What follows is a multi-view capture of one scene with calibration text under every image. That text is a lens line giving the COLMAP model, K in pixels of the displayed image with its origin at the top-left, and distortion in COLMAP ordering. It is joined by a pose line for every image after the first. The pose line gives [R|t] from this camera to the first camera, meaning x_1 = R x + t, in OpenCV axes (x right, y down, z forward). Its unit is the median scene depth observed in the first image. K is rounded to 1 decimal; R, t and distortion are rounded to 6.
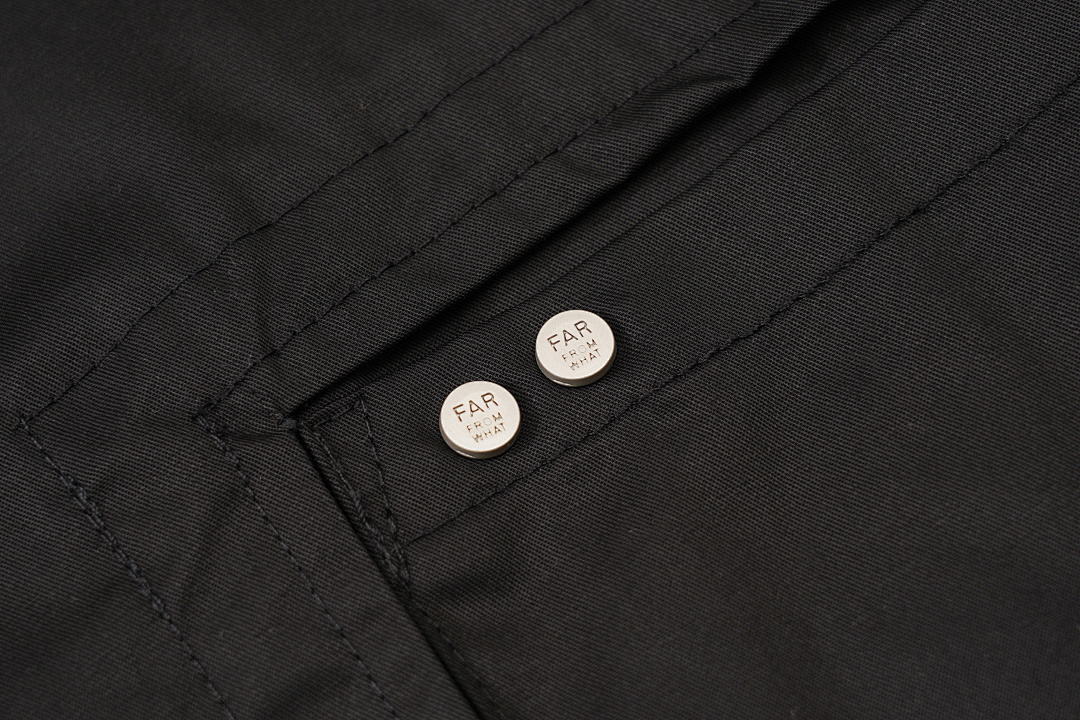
lens RADIAL K [[3158.7, 0, 538.5], [0, 3158.7, 358.9], [0, 0, 1]] dist [-0.054180, 0.000000]
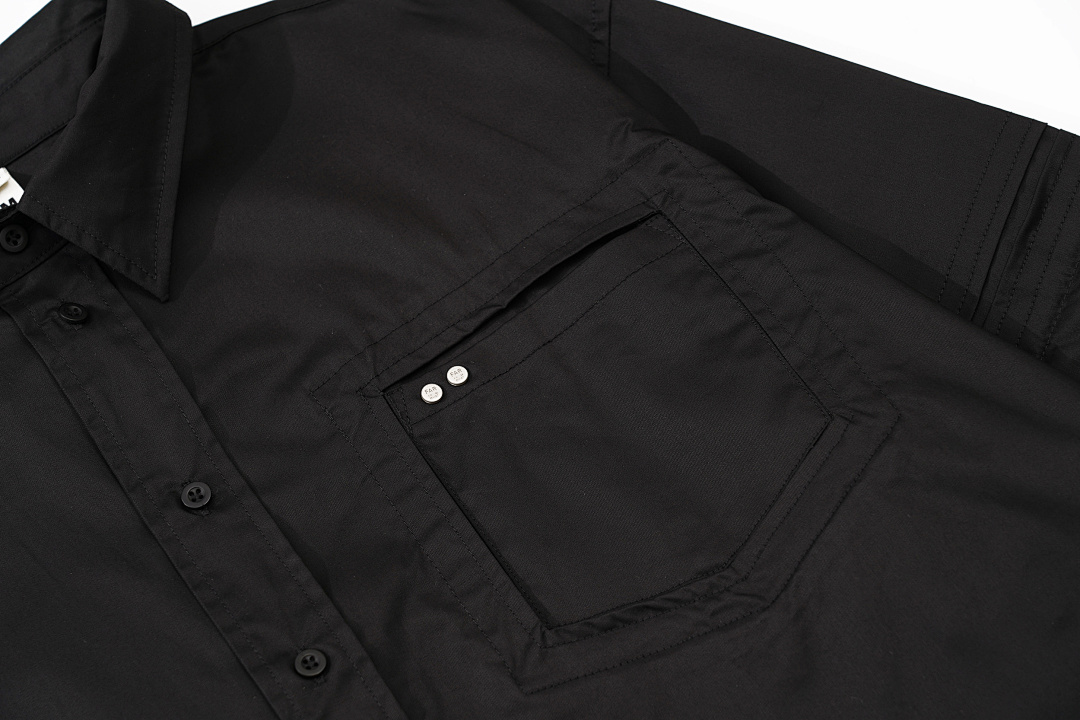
lens RADIAL K [[2823.5, 0, 545.1], [0, 2823.5, 360.7], [0, 0, 1]] dist [-0.020385, 0.000000]
pose [[0.999768, 0.017627, 0.012397, 0.074398], [-0.016607, 0.996811, -0.078048, 0.240743], [-0.013733, 0.077824, 0.996873, -2.375511]]
